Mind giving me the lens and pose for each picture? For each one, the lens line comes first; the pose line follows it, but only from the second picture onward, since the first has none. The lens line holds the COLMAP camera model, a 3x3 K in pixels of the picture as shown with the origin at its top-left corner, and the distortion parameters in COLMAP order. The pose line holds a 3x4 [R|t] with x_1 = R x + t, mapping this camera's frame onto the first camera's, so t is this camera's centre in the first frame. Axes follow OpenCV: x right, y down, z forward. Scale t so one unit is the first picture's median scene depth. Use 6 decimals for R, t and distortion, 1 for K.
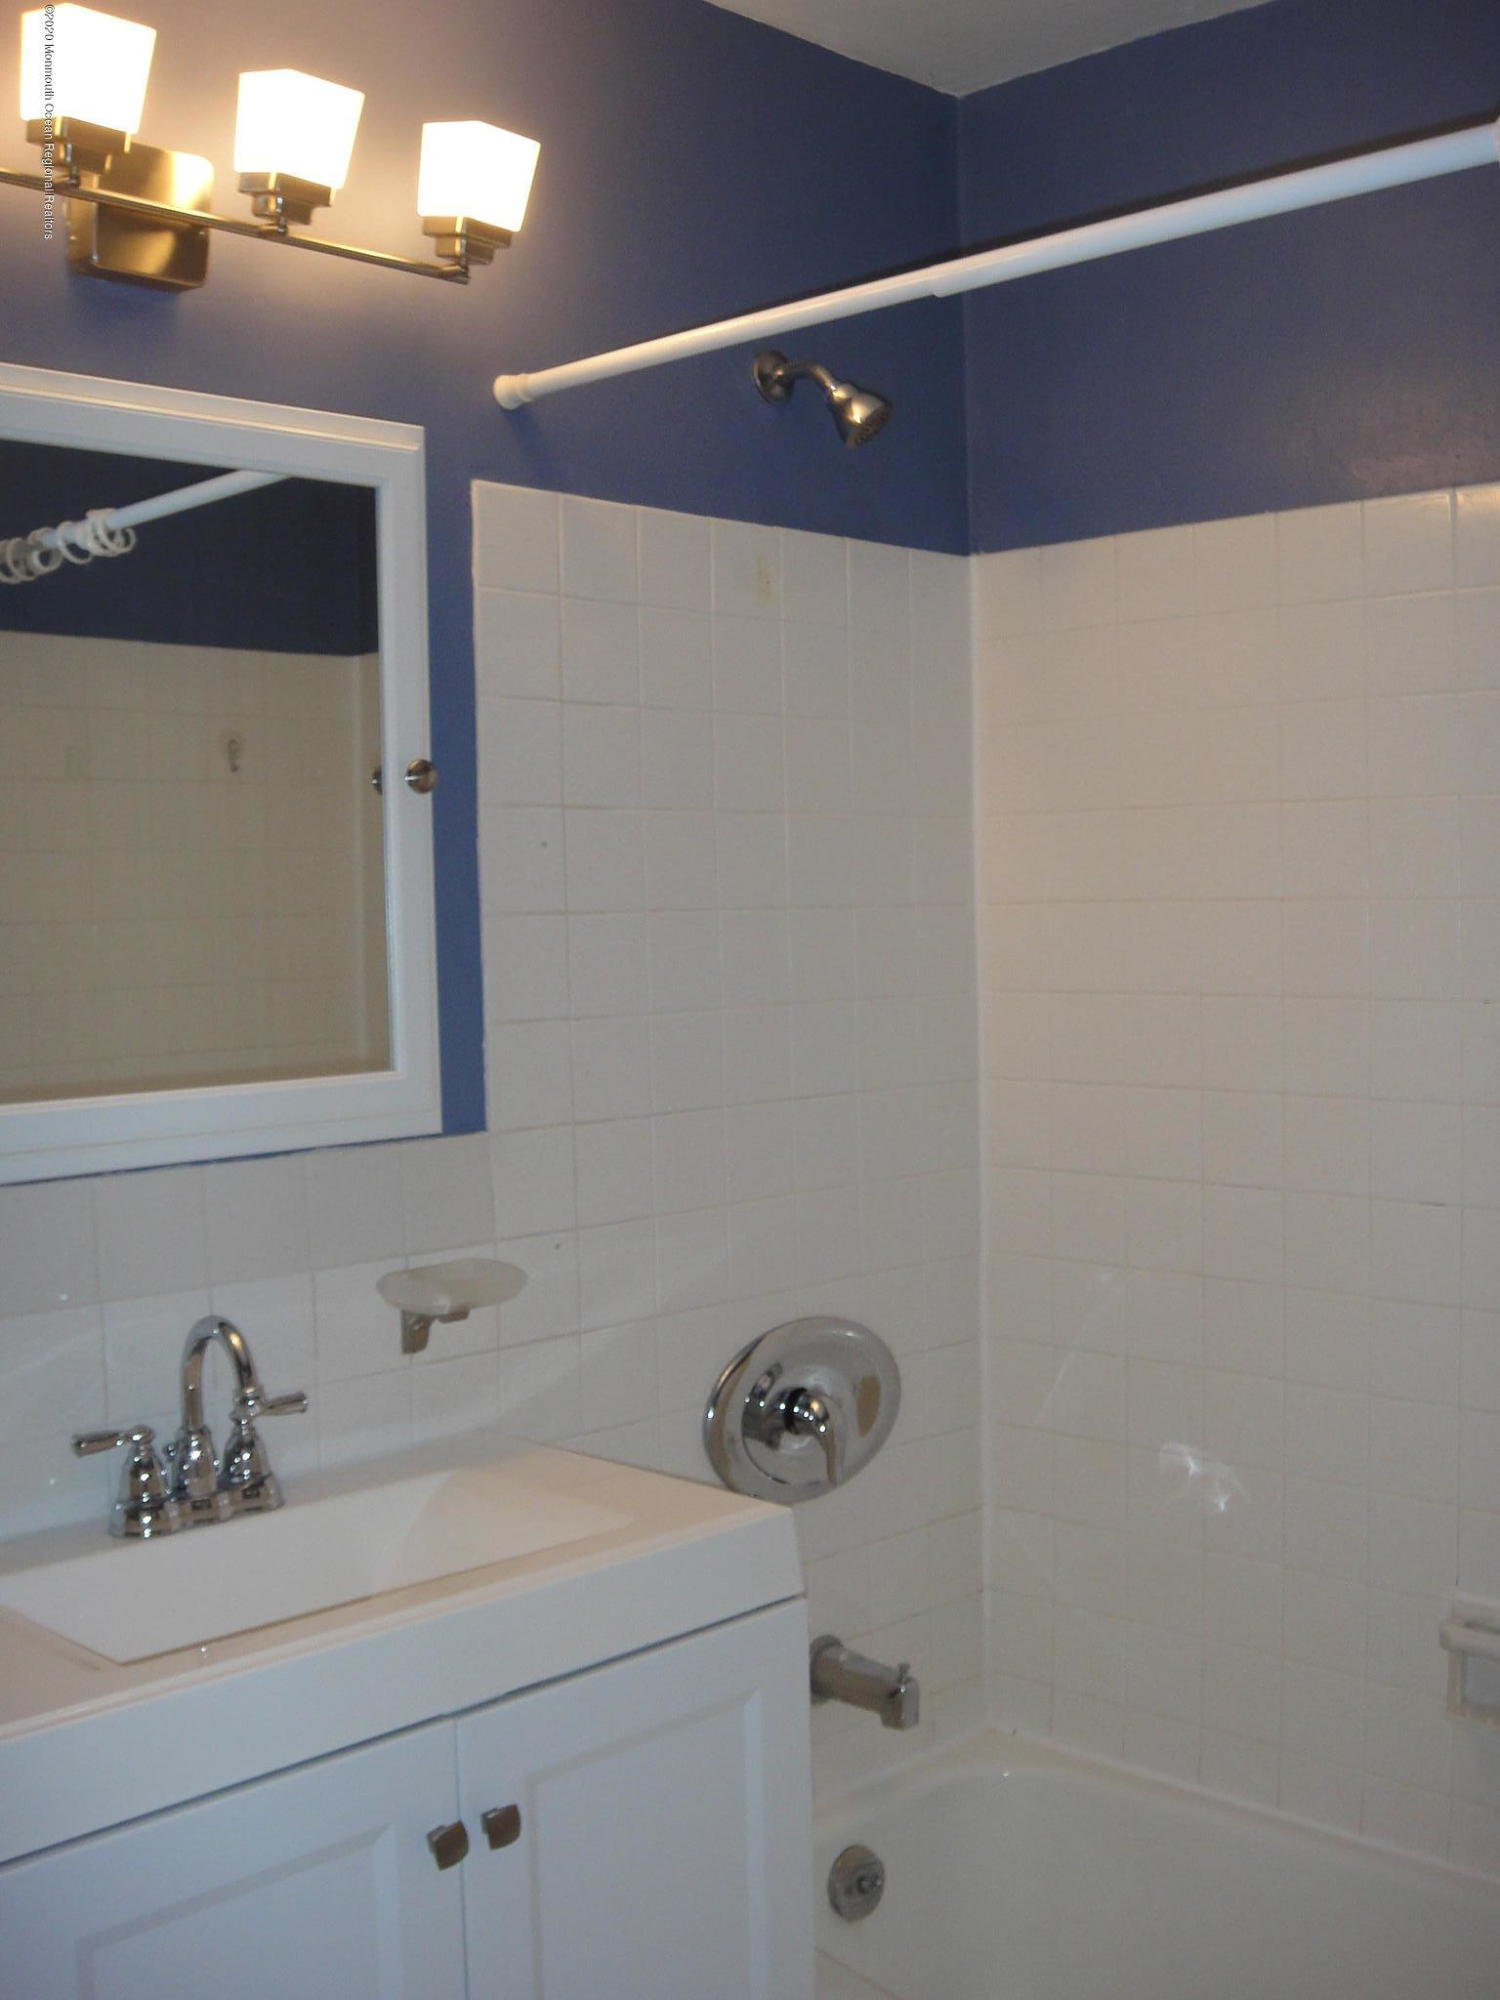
lens RADIAL K [[2176.7, 0, 750.0], [0, 2176.7, 1000.0], [0, 0, 1]] dist [-0.181355, 0.160800]
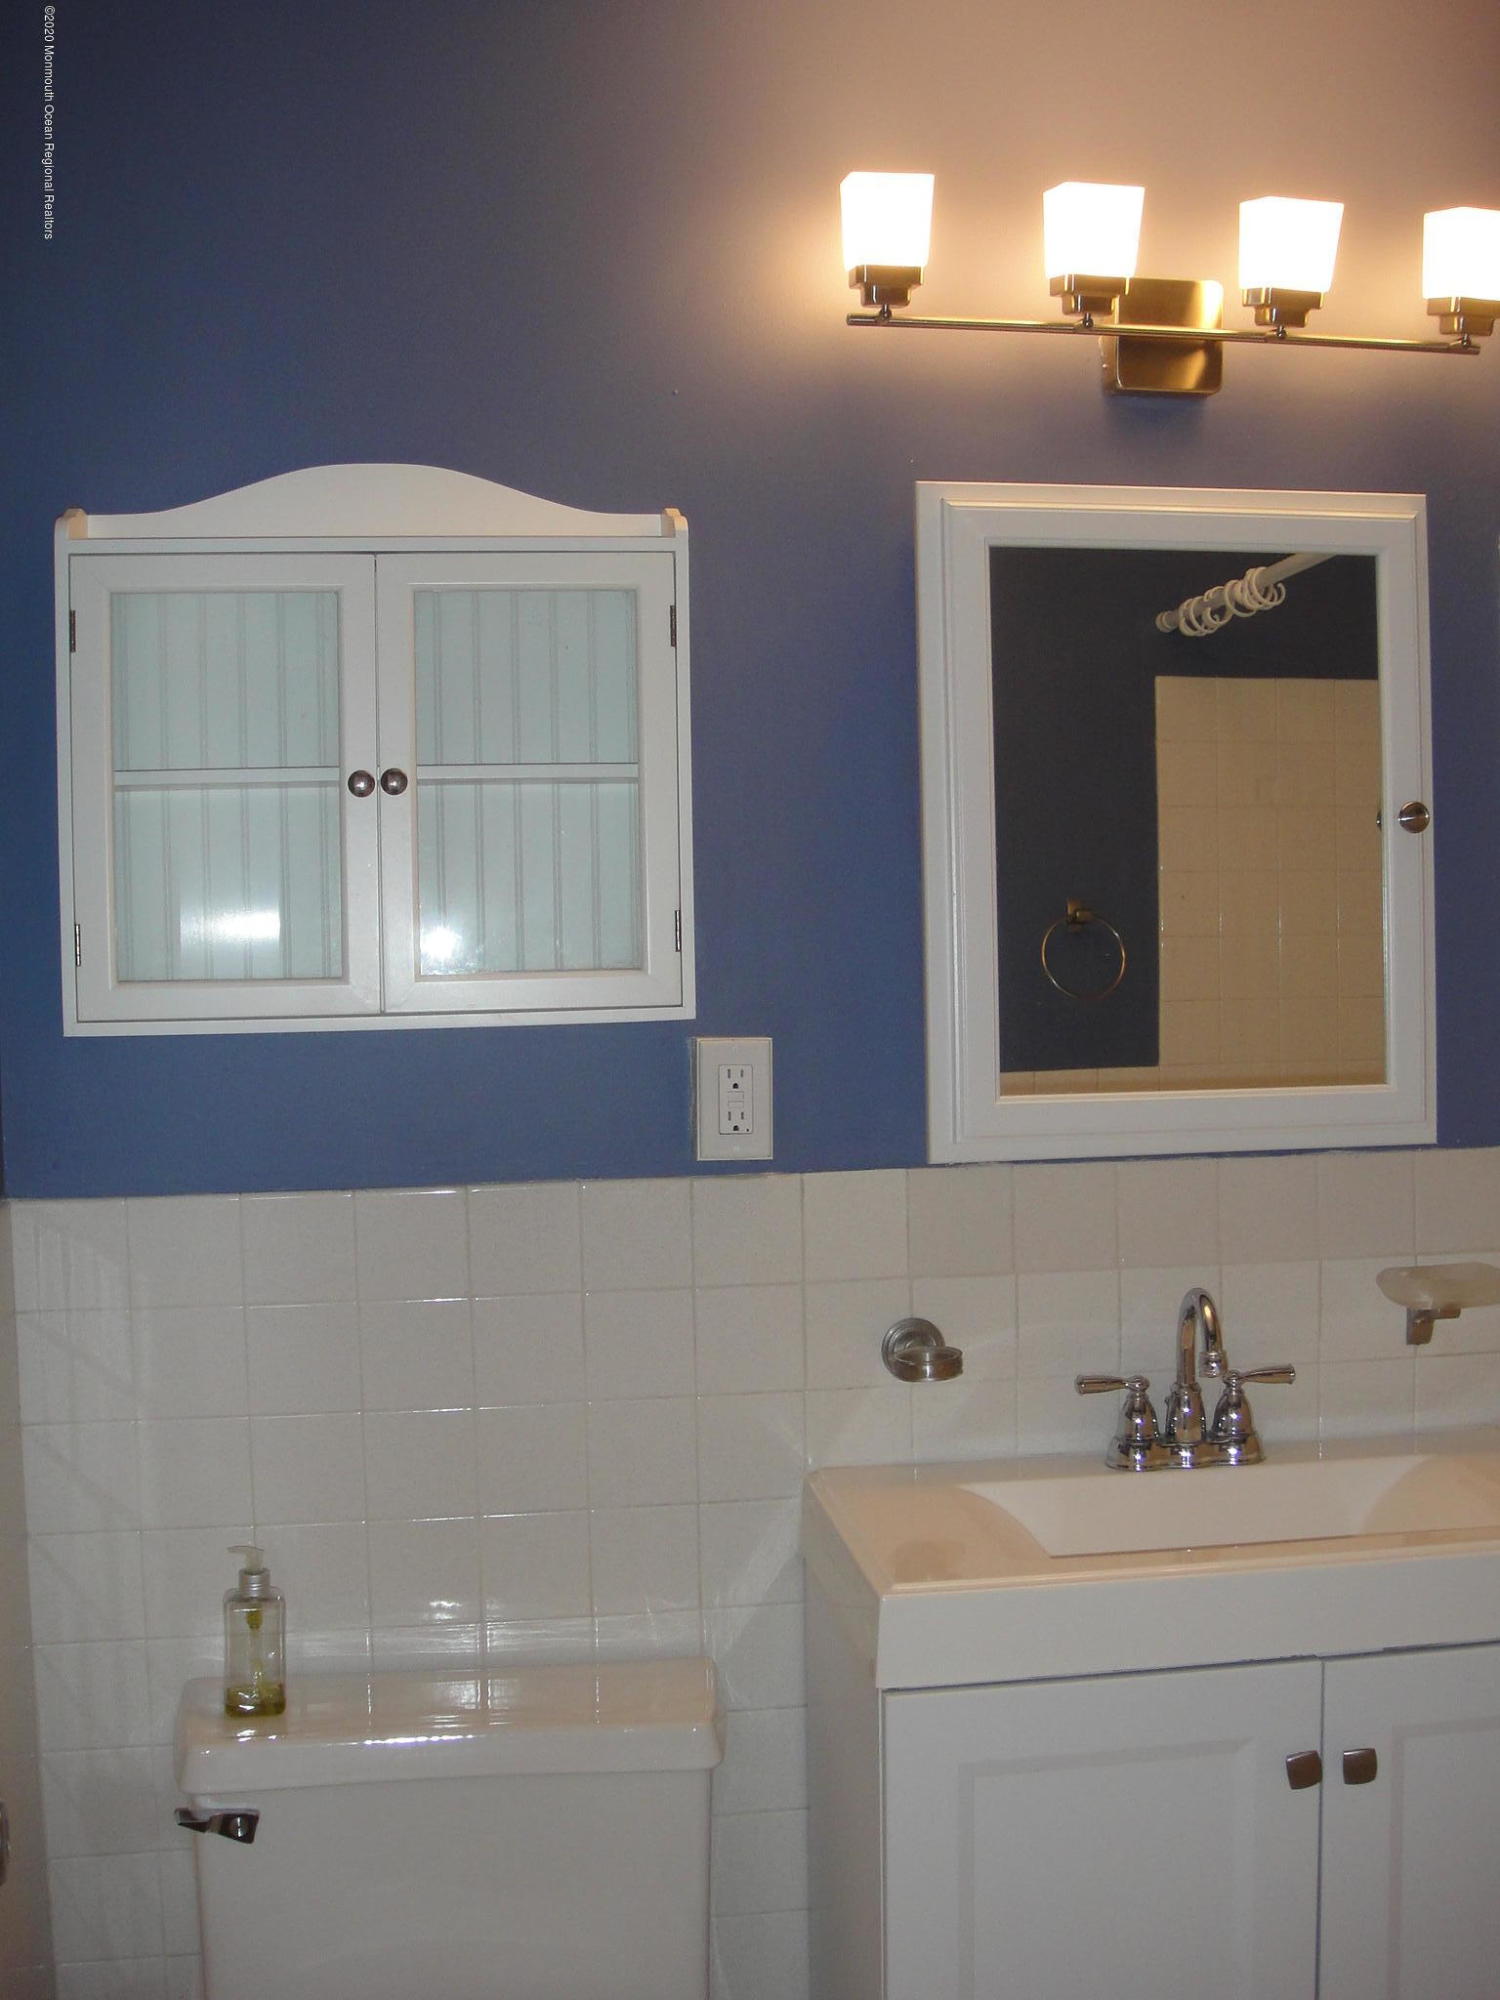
lens RADIAL K [[2210.9, 0, 750.0], [0, 2210.9, 1000.0], [0, 0, 1]] dist [-0.150329, 0.026719]
pose [[0.783132, 0.027396, -0.621252, 0.279915], [-0.028382, 0.999563, 0.008302, -0.010495], [0.621208, 0.011130, 0.783567, -0.074533]]
